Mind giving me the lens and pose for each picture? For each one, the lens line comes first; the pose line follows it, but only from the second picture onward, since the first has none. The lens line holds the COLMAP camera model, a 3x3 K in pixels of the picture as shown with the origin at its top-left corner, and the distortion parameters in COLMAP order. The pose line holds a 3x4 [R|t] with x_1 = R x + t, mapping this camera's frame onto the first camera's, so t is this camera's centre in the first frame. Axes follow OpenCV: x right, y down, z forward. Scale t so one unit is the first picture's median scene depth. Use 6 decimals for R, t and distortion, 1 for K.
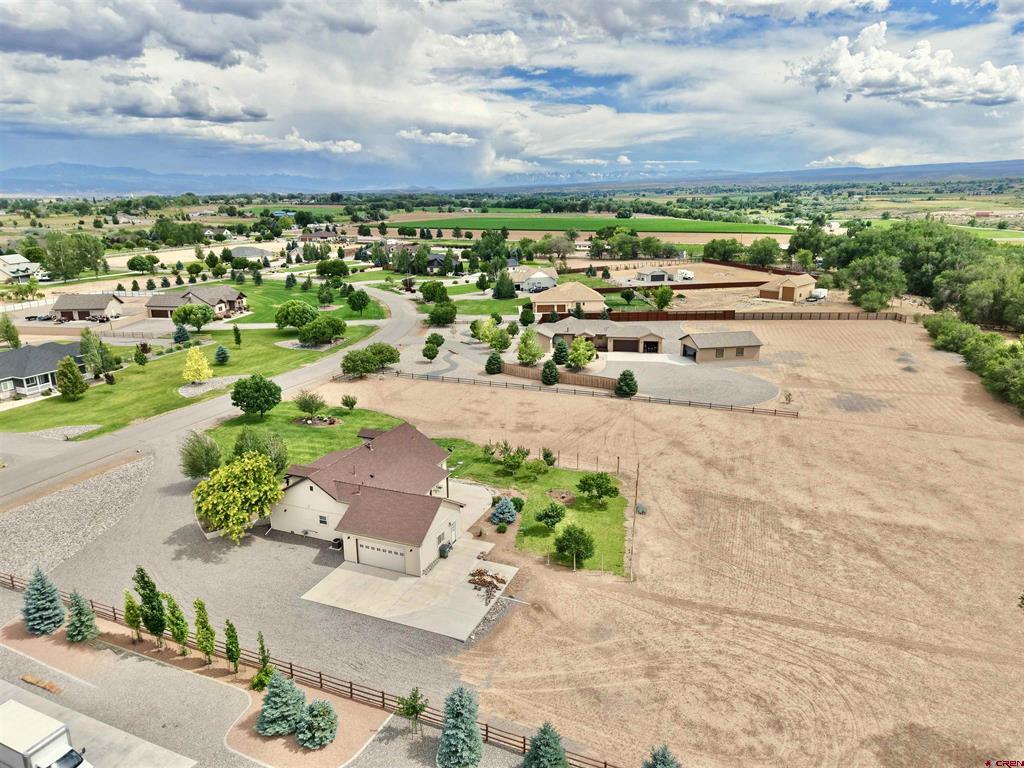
lens RADIAL K [[680.9, 0, 515.6], [0, 680.9, 384.5], [0, 0, 1]] dist [0.036439, -0.042088]
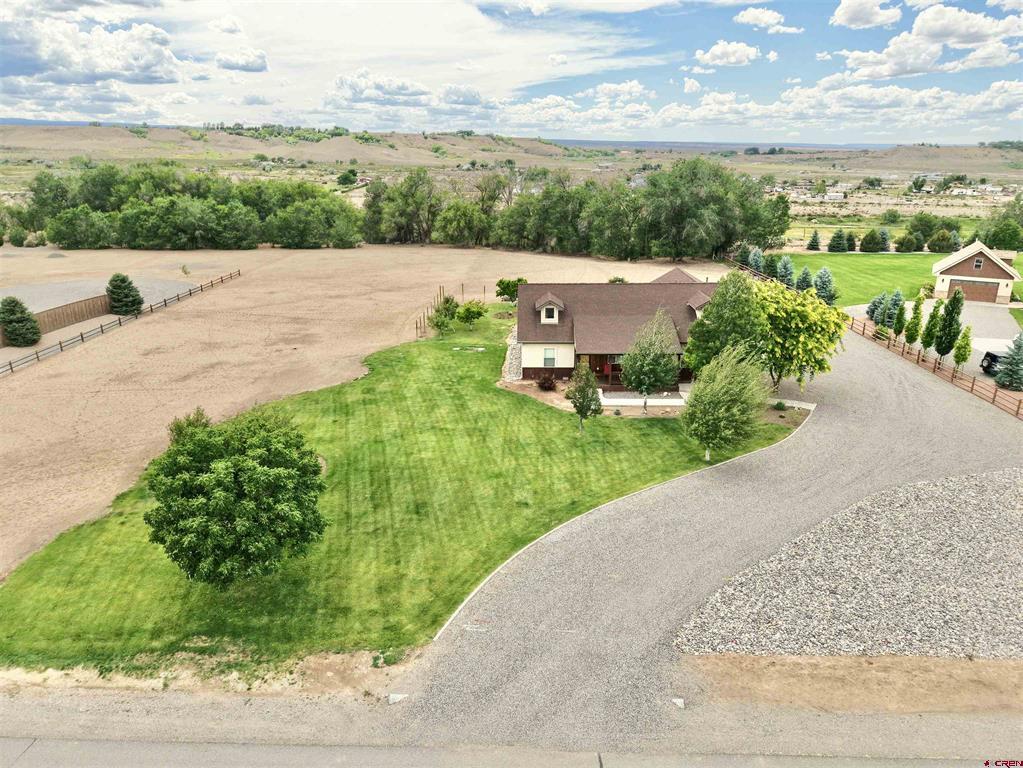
lens RADIAL K [[685.3, 0, 513.3], [0, 685.3, 377.7], [0, 0, 1]] dist [0.026606, -0.023203]
pose [[-0.365755, -0.281436, 0.887140, -0.564777], [0.243865, 0.890904, 0.383172, -0.090646], [-0.898195, 0.356489, -0.257220, 0.854256]]
